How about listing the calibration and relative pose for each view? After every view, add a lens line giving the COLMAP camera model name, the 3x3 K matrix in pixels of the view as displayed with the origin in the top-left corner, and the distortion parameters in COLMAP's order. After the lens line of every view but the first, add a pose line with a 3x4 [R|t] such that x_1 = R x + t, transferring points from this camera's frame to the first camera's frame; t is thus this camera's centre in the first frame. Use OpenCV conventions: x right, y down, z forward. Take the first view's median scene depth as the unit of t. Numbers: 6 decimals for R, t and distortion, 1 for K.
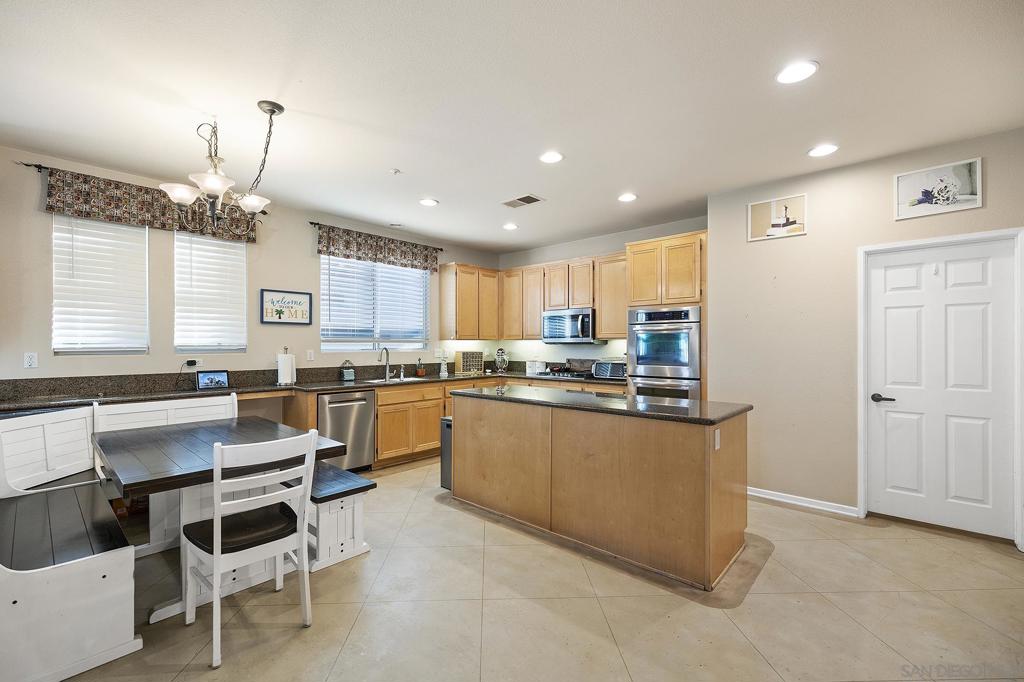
lens RADIAL K [[435.5, 0, 514.8], [0, 435.5, 341.3], [0, 0, 1]] dist [0.001577, 0.000789]
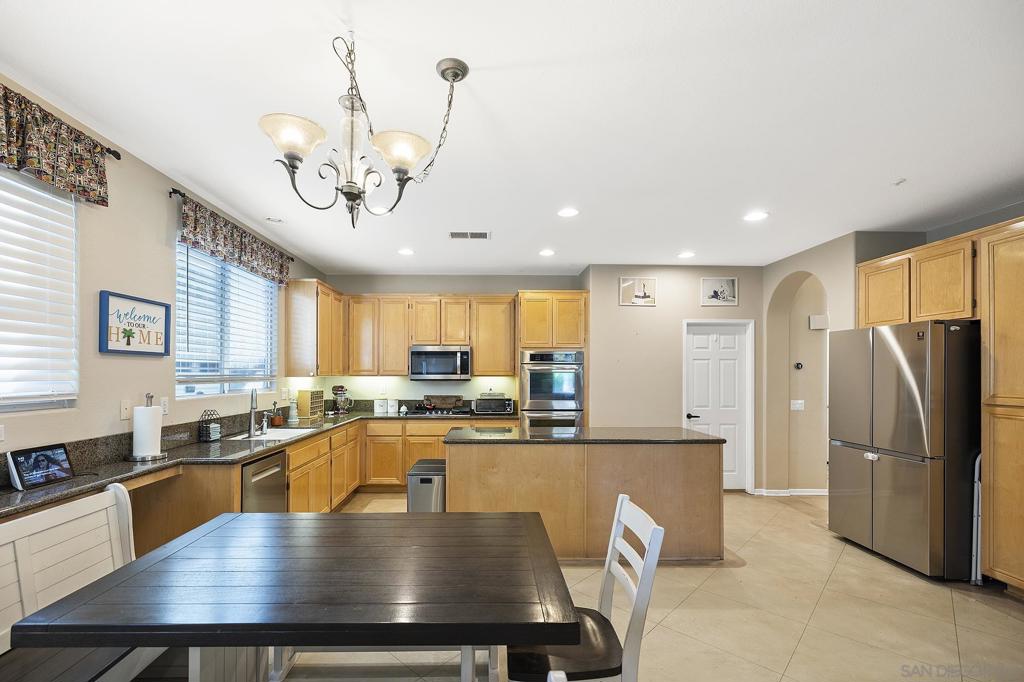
lens RADIAL K [[435.5, 0, 497.2], [0, 435.5, 373.4], [0, 0, 1]] dist [0.001577, 0.000789]
pose [[0.730552, 0.002053, 0.682853, -0.534712], [-0.008643, 0.999943, 0.006241, -0.020703], [-0.682802, -0.010462, 0.730529, 0.229537]]
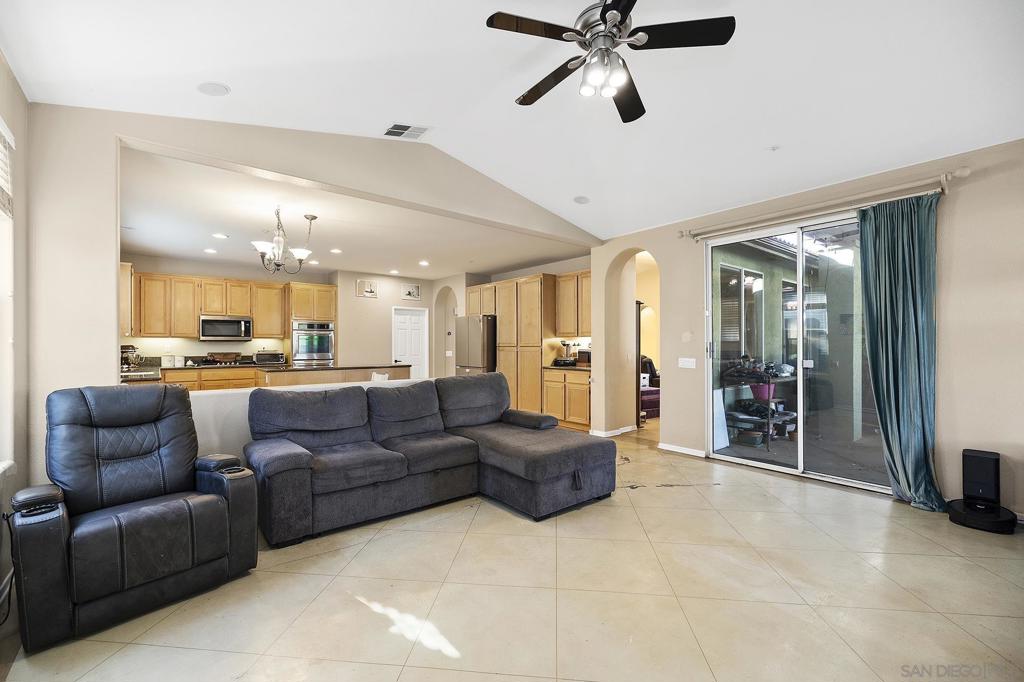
lens RADIAL K [[435.5, 0, 508.4], [0, 435.5, 342.4], [0, 0, 1]] dist [0.001577, 0.000789]
pose [[0.152387, 0.005543, 0.988305, -1.286414], [-0.005858, 0.999972, -0.004705, 0.012937], [-0.988303, -0.005072, 0.152416, -0.096506]]
